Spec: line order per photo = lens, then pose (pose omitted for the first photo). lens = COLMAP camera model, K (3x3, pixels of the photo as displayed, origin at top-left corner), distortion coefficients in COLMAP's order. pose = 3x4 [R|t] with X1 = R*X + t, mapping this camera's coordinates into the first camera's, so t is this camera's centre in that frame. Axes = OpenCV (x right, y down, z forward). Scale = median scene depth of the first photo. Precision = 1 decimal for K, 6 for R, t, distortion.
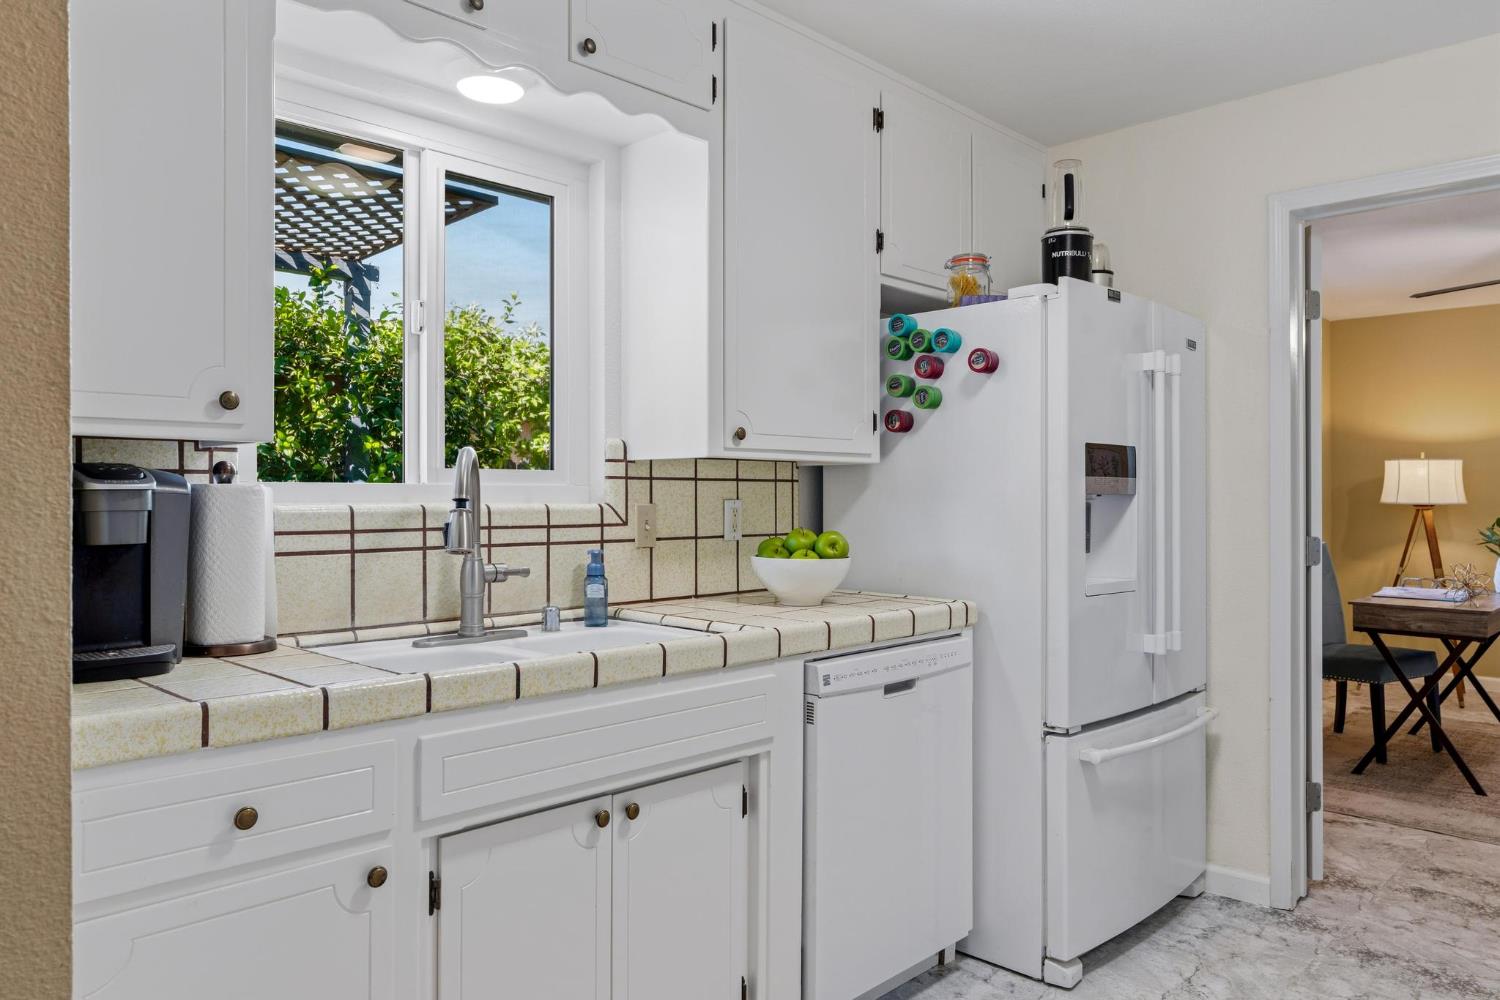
lens RADIAL K [[1031.8, 0, 758.5], [0, 1031.8, 492.3], [0, 0, 1]] dist [-0.007076, 0.006864]
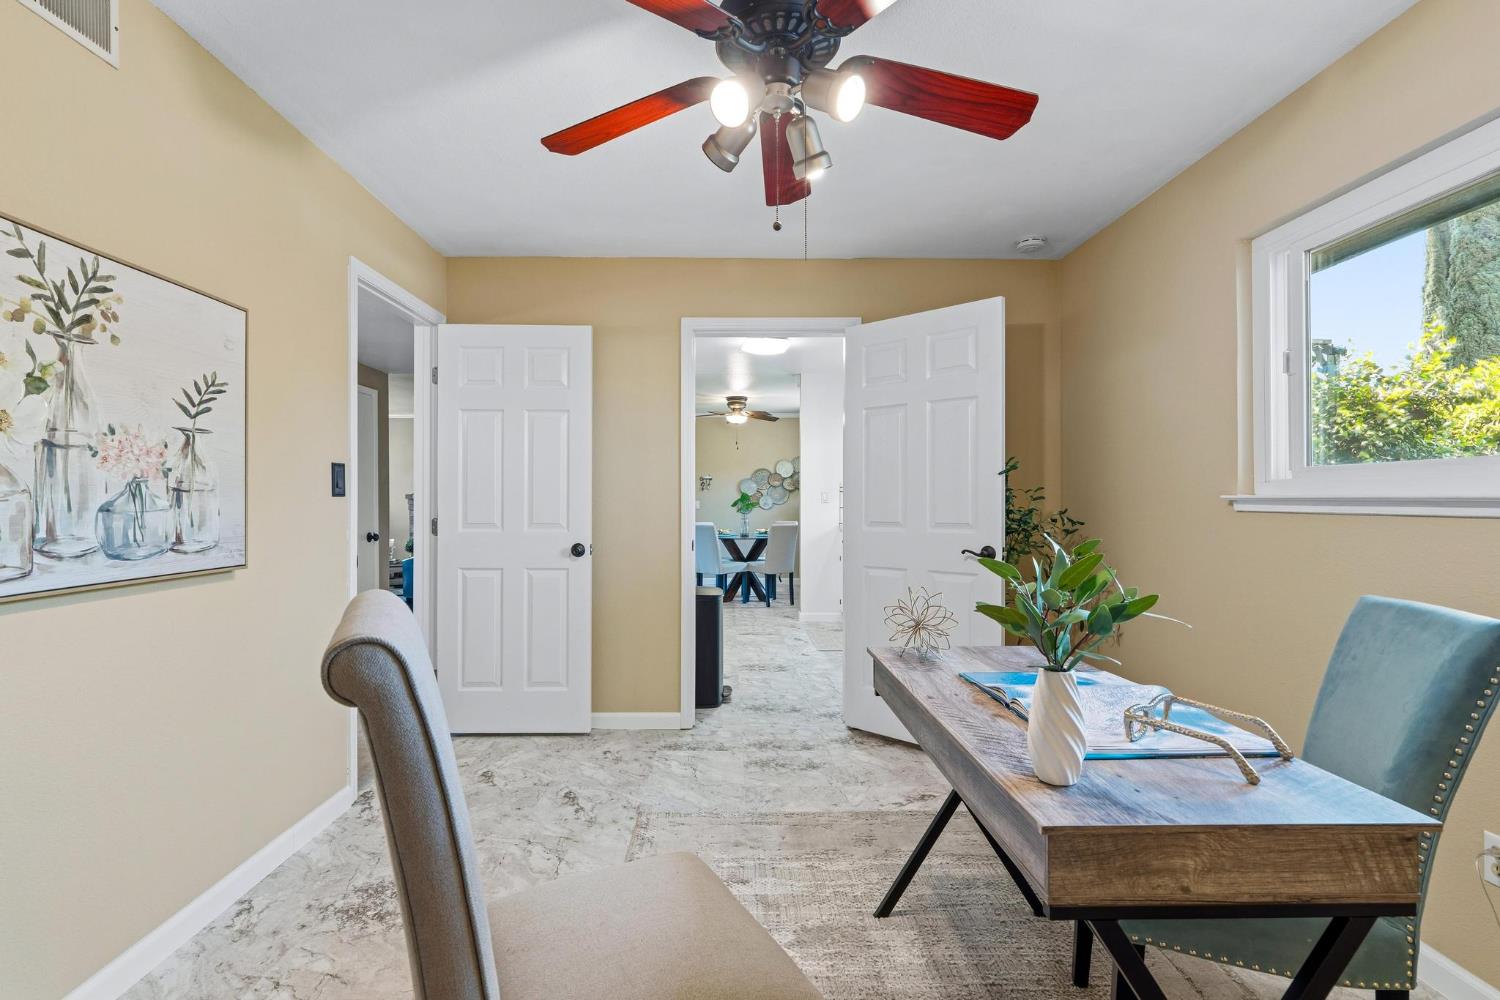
lens RADIAL K [[681.2, 0, 746.4], [0, 681.2, 499.4], [0, 0, 1]] dist [-0.003366, 0.000586]
pose [[-0.700700, -0.001548, -0.713455, 1.772637], [0.002068, 0.999989, -0.004201, 0.023400], [0.713453, -0.004419, -0.700689, 2.038858]]
